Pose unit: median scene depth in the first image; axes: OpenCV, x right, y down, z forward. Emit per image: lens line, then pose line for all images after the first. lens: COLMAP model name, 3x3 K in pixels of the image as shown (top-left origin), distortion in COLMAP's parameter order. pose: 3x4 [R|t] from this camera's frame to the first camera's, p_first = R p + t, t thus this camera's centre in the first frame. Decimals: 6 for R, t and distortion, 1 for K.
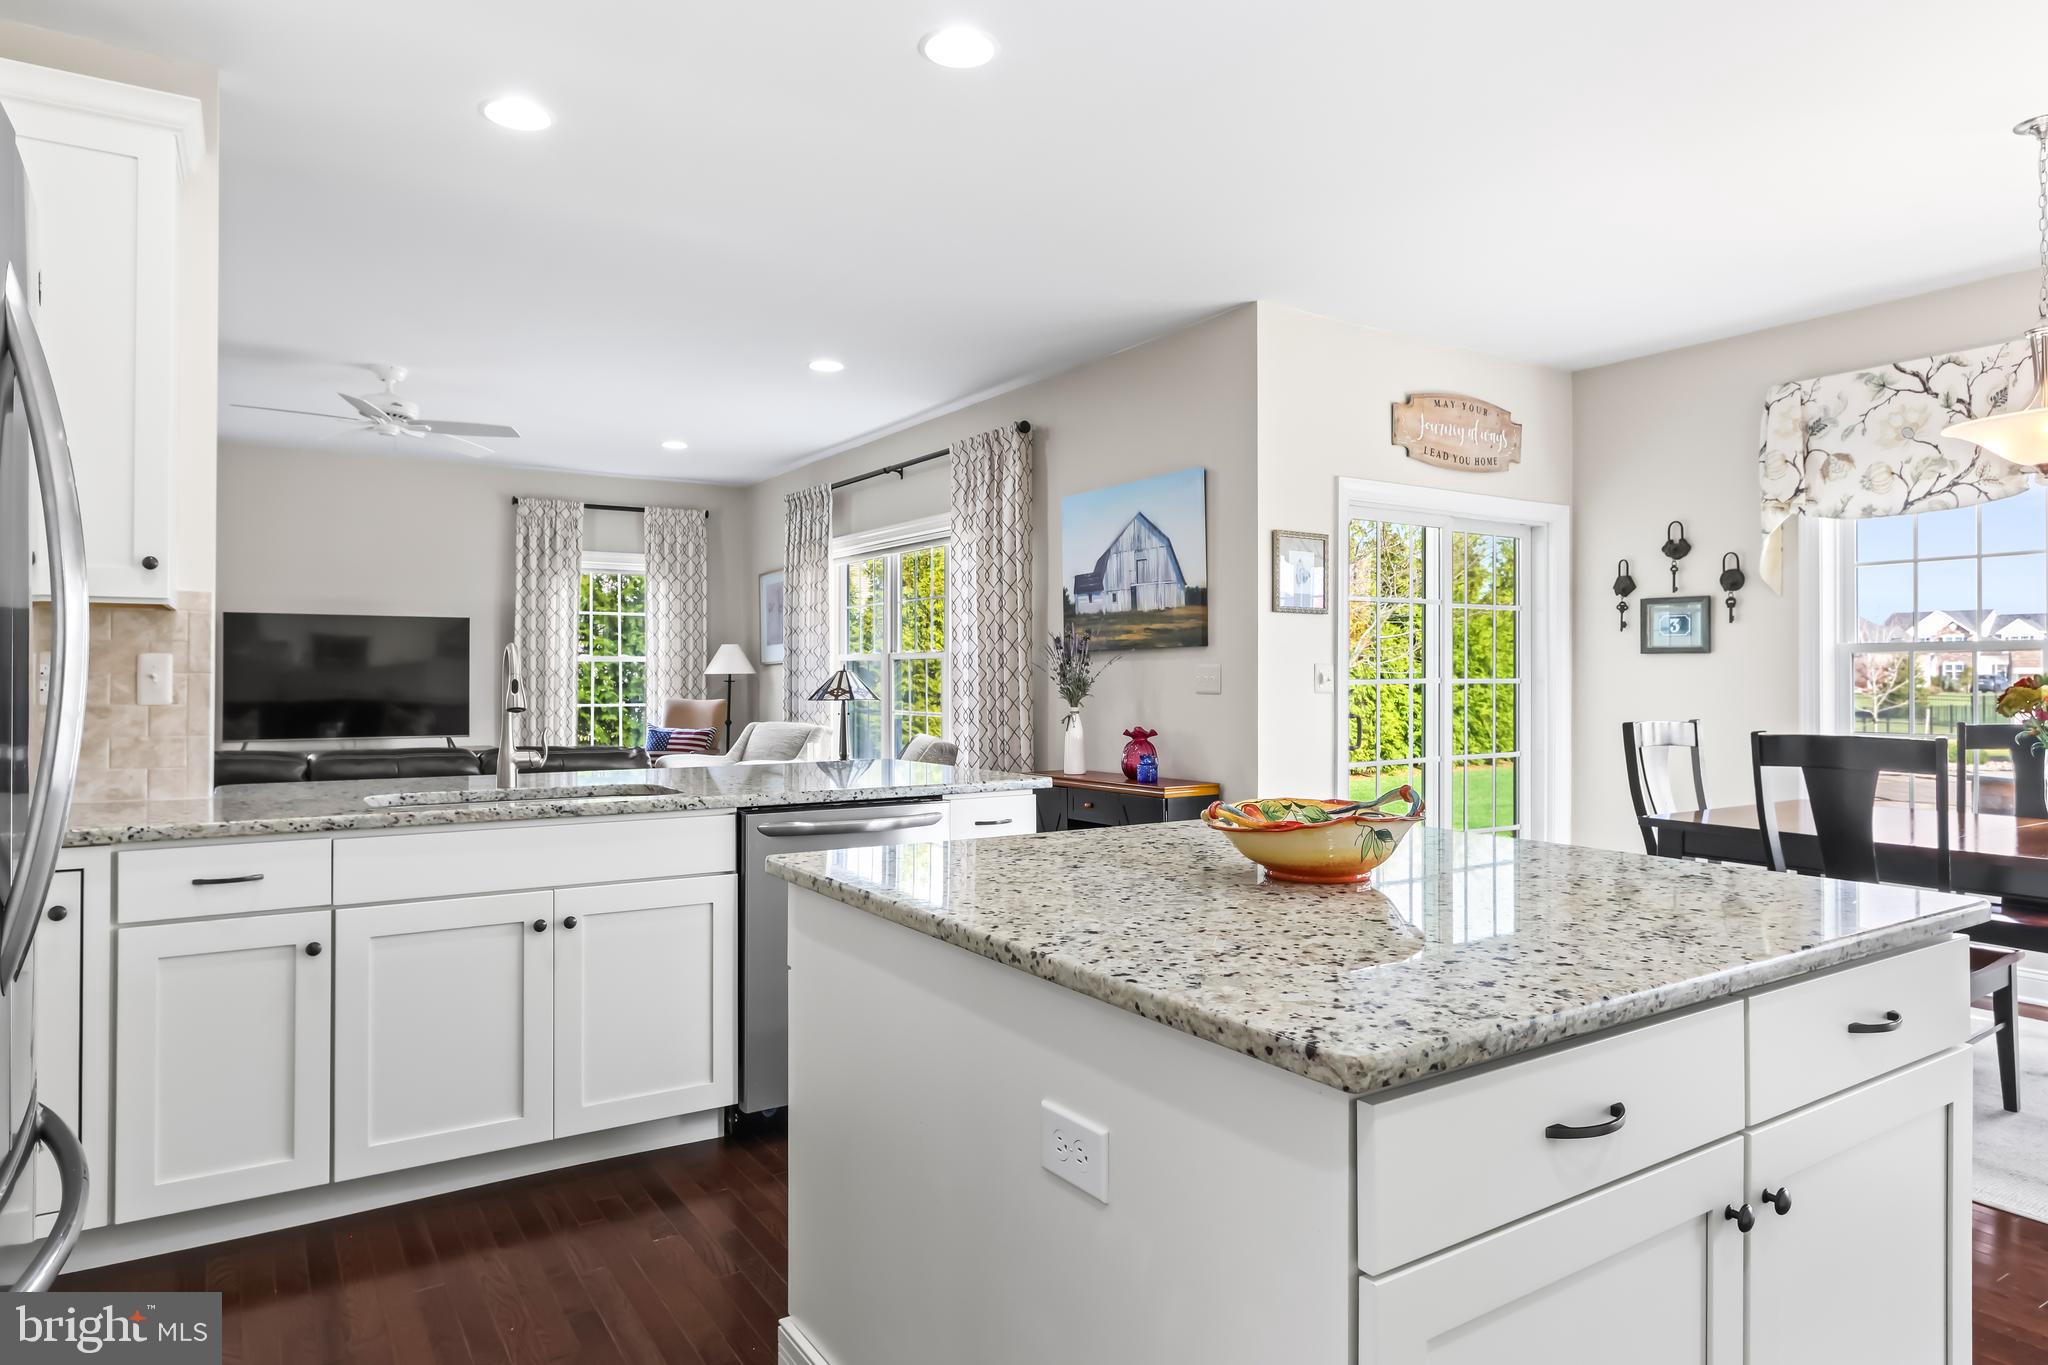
lens RADIAL K [[1197.0, 0, 1017.3], [0, 1197.0, 678.7], [0, 0, 1]] dist [-0.015099, 0.006568]
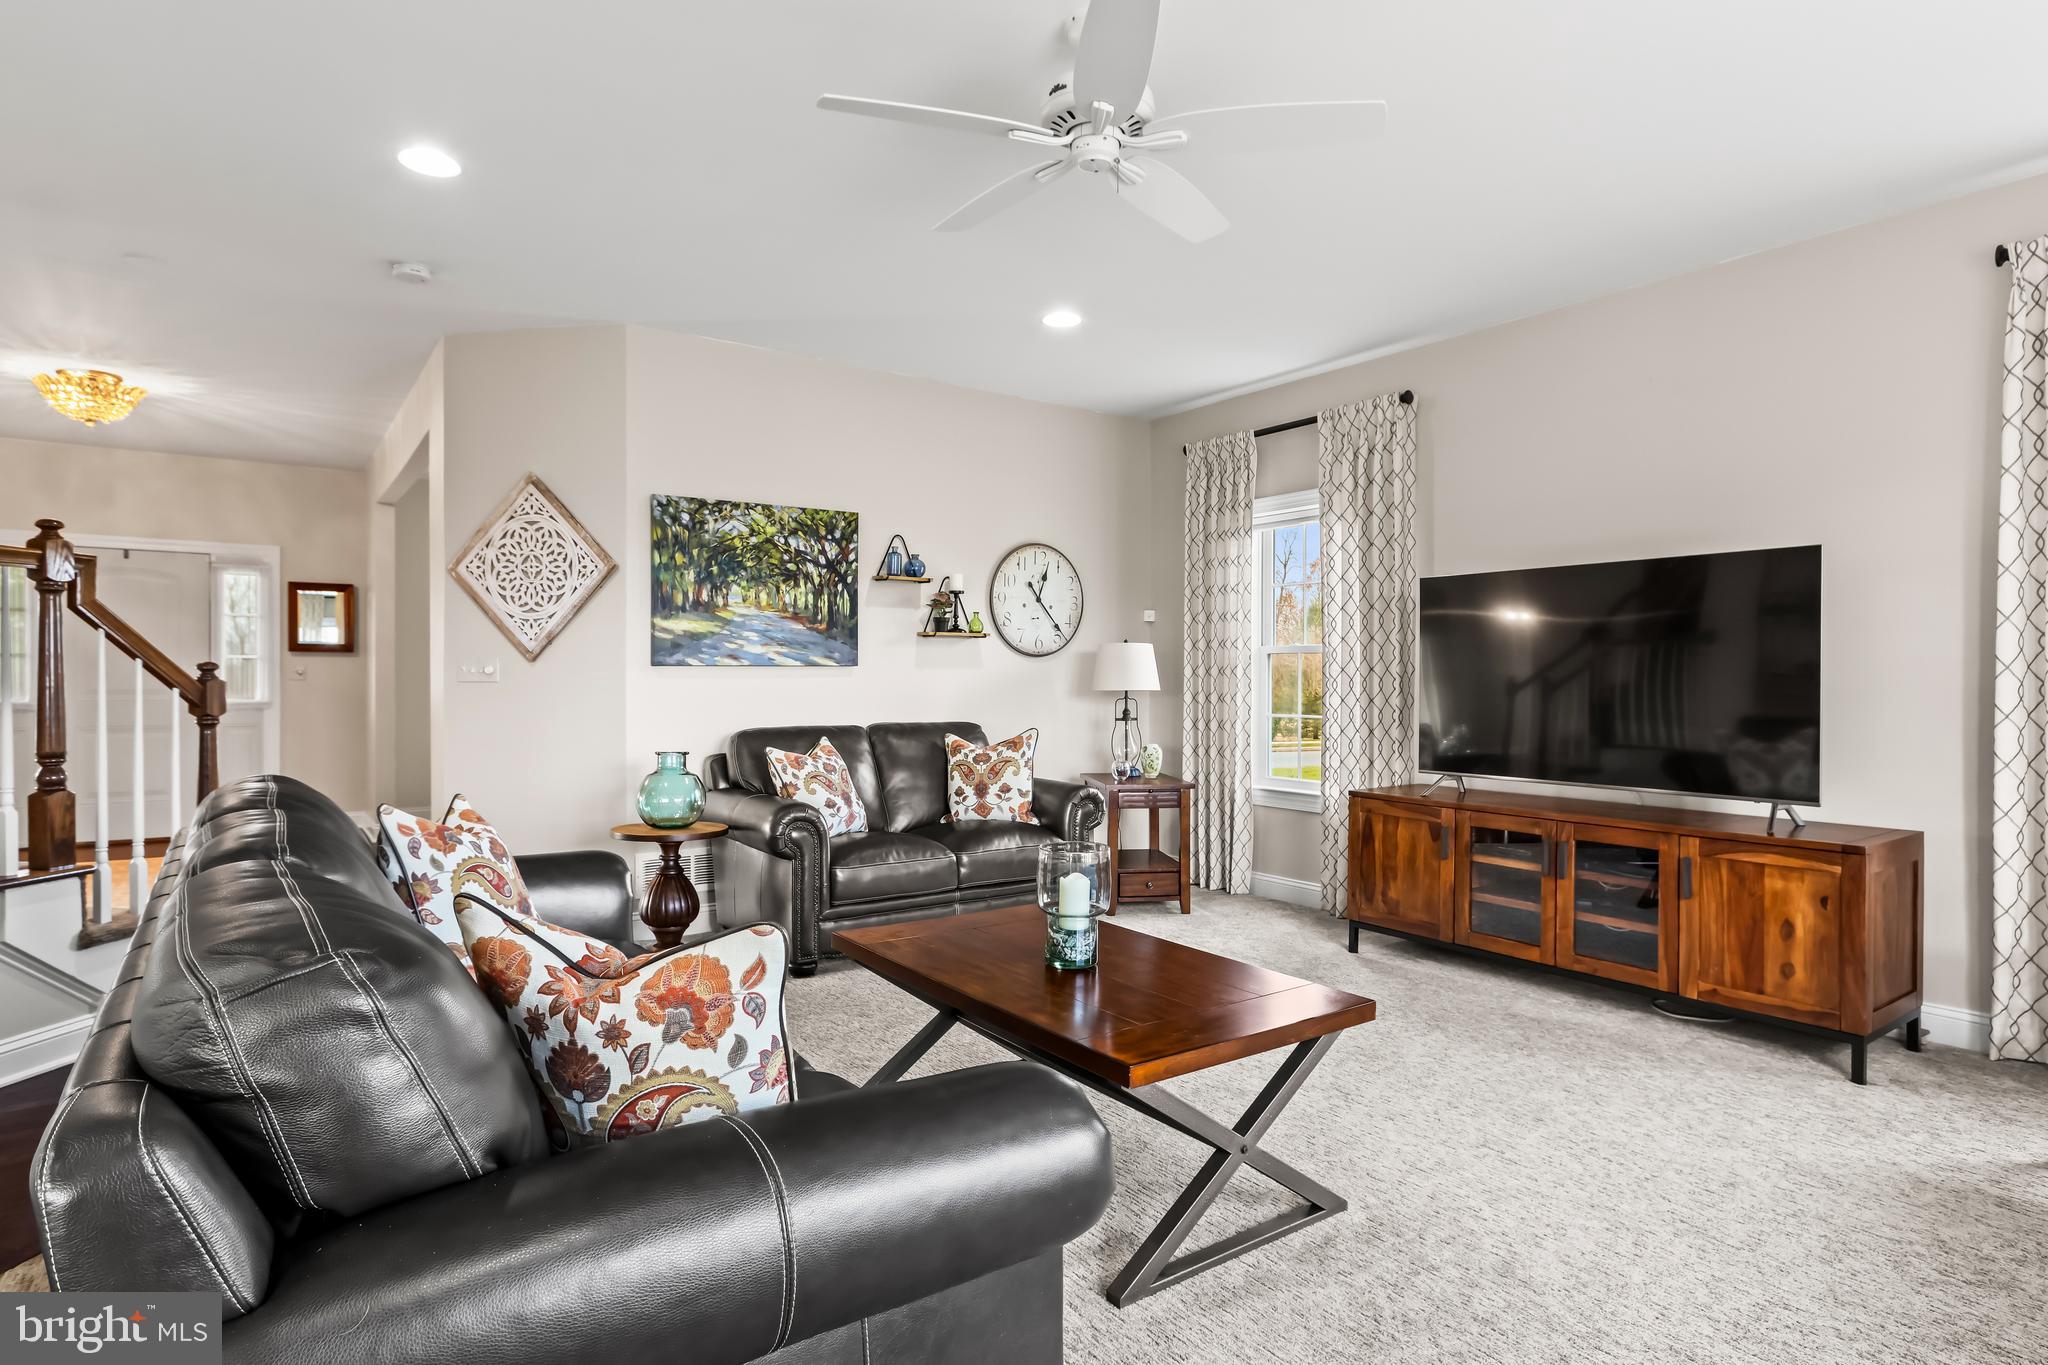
lens RADIAL K [[1096.3, 0, 1006.5], [0, 1096.3, 684.3], [0, 0, 1]] dist [-0.017819, 0.010808]
pose [[0.049730, 0.005387, -0.998748, -0.088642], [-0.008650, 0.999950, 0.004963, 0.003442], [0.998725, 0.008393, 0.049774, 0.991516]]
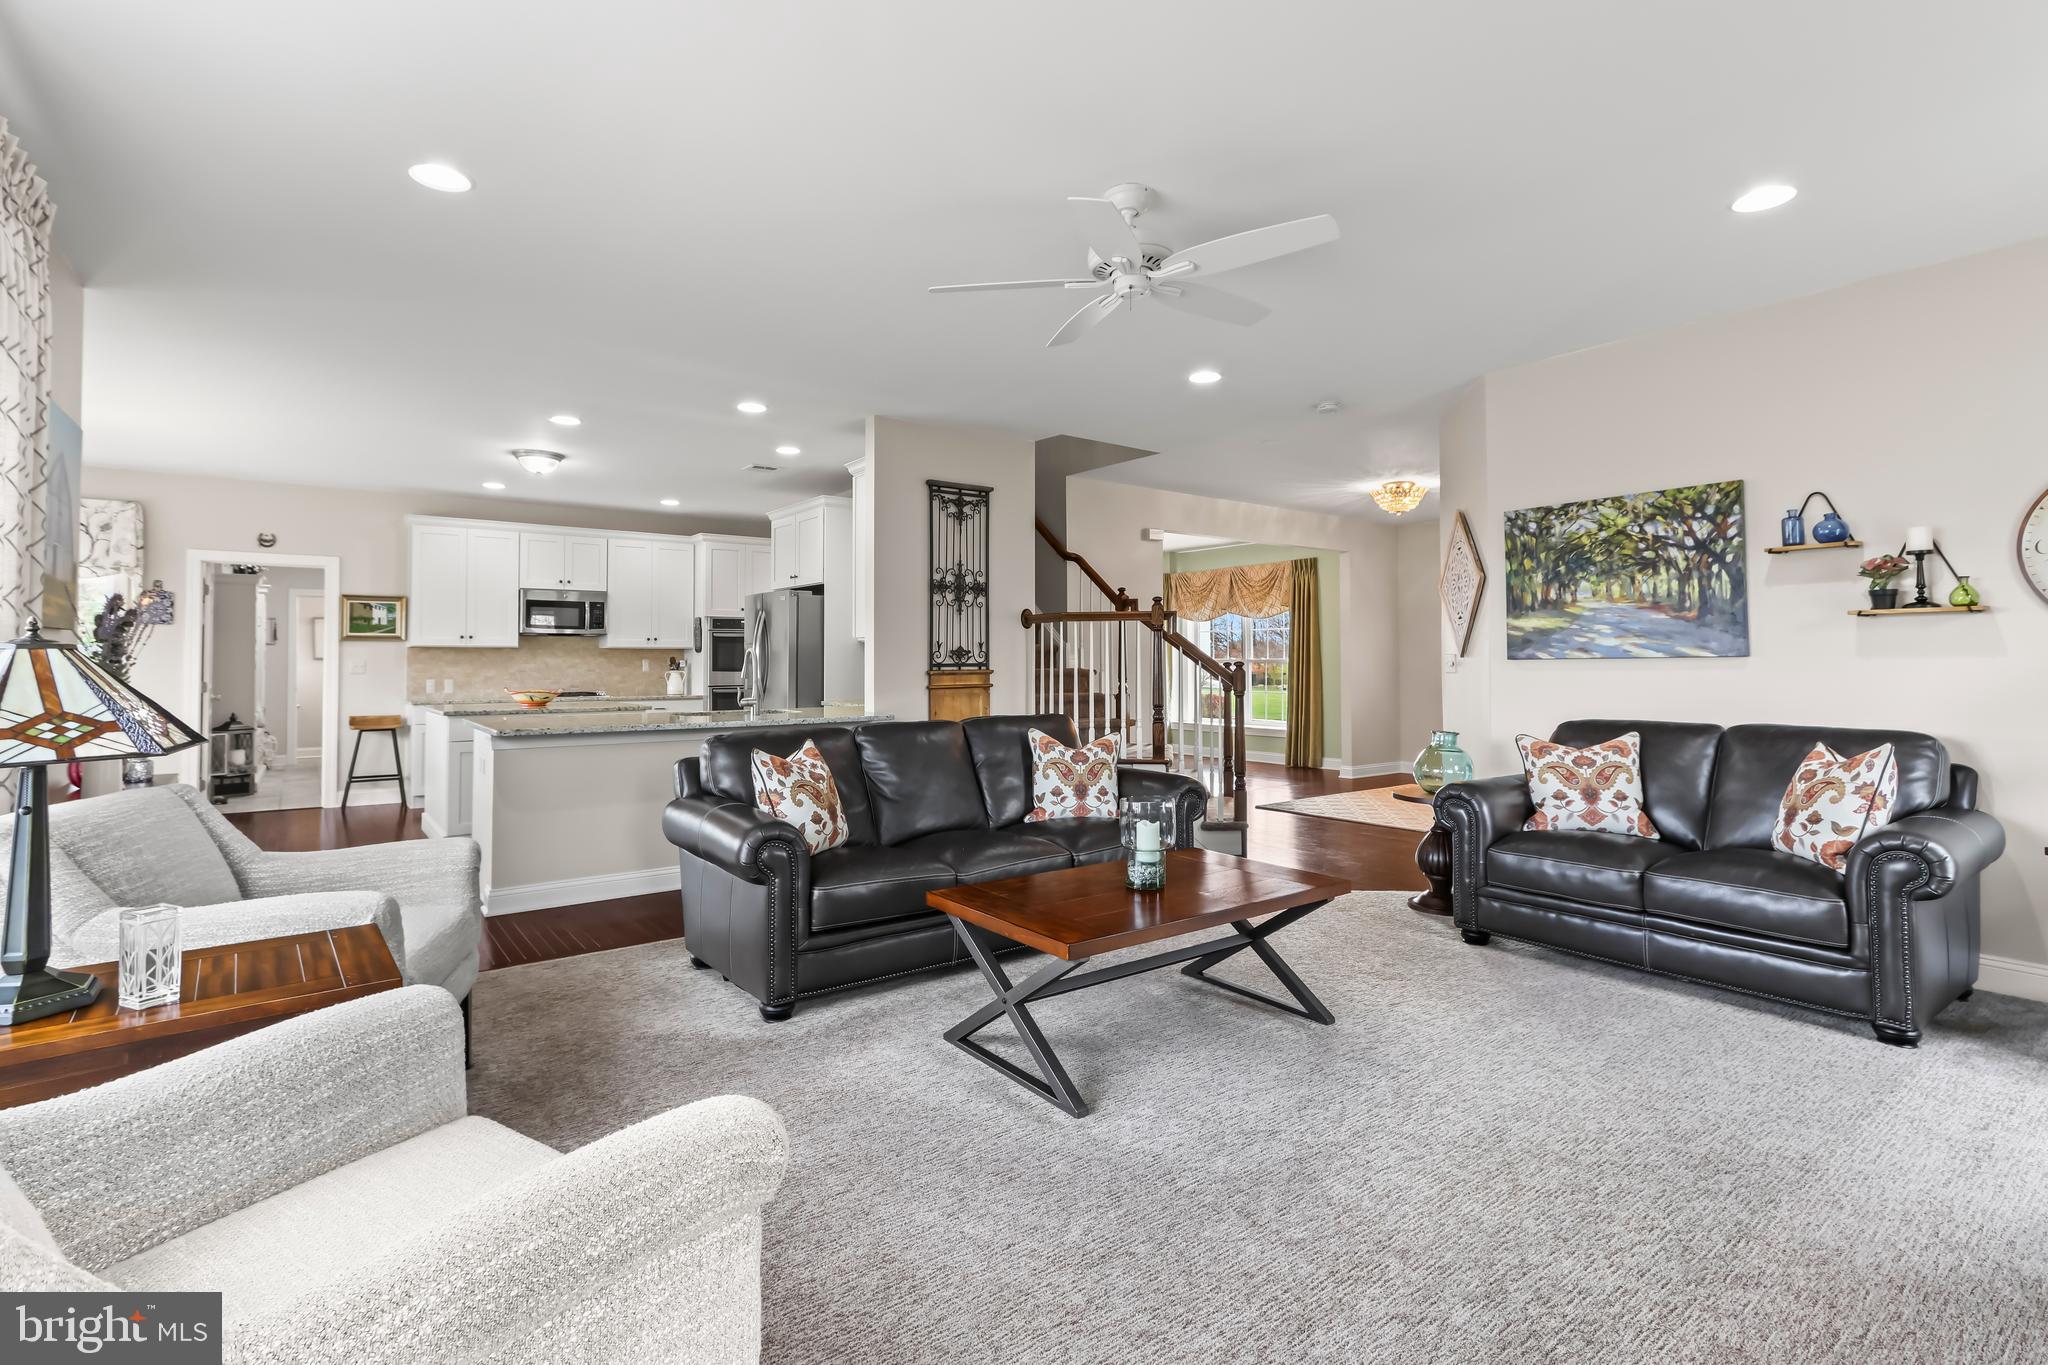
lens RADIAL K [[949.1, 0, 1025.4], [0, 949.1, 631.2], [0, 0, 1]] dist [-0.004652, 0.004491]
pose [[-0.997551, -0.002382, -0.069909, -0.467414], [-0.000204, 0.999515, -0.031149, -0.003266], [0.069950, -0.031059, -0.997067, 1.595079]]
